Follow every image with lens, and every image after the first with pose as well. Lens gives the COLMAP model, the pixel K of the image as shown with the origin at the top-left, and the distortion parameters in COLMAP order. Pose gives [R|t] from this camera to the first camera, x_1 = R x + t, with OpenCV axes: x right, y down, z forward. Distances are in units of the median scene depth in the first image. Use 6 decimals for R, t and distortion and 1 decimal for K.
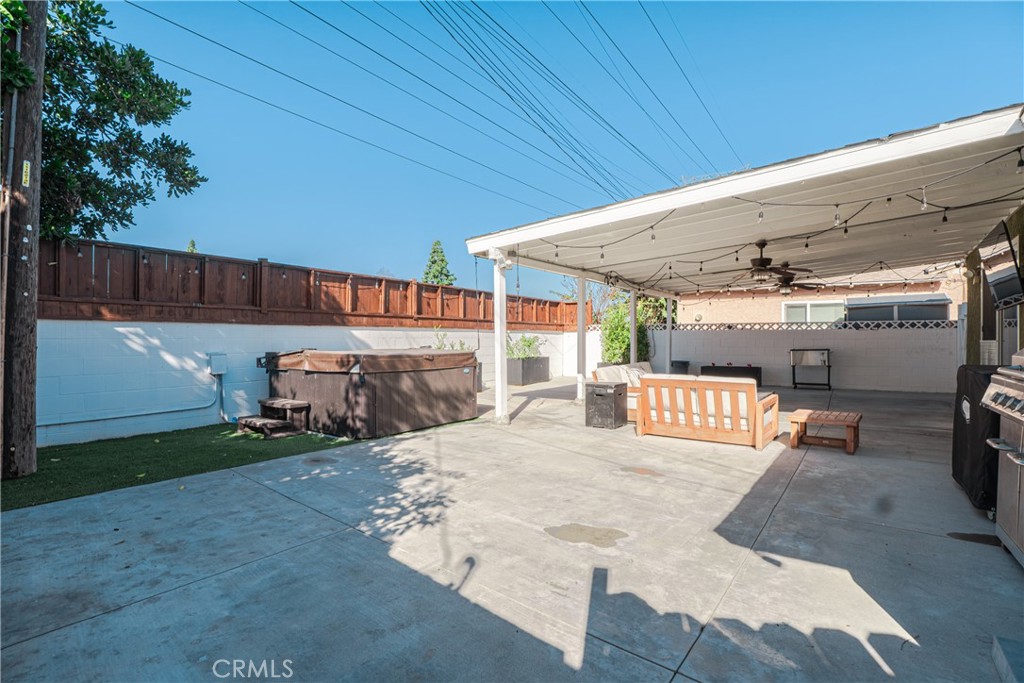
lens RADIAL K [[492.6, 0, 512.9], [0, 492.6, 344.2], [0, 0, 1]] dist [-0.041275, 0.006691]
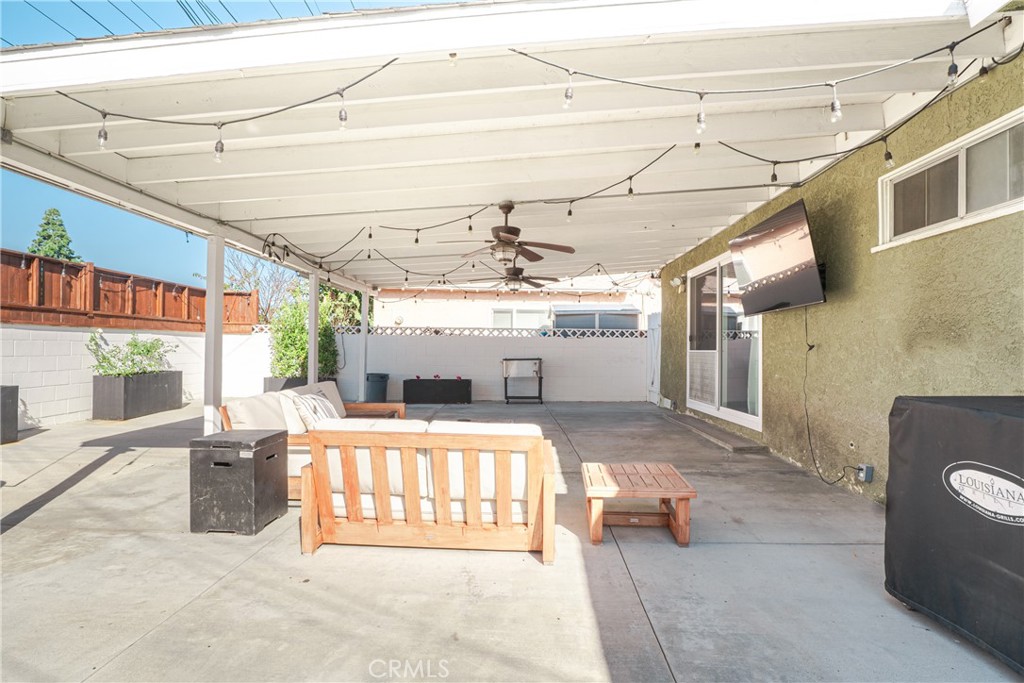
lens RADIAL K [[492.6, 0, 513.1], [0, 492.6, 340.0], [0, 0, 1]] dist [-0.041275, 0.006691]
pose [[0.820123, 0.016896, 0.571938, 0.079438], [-0.004299, 0.999718, -0.023369, -0.002565], [-0.572171, 0.016706, 0.819964, 0.267173]]
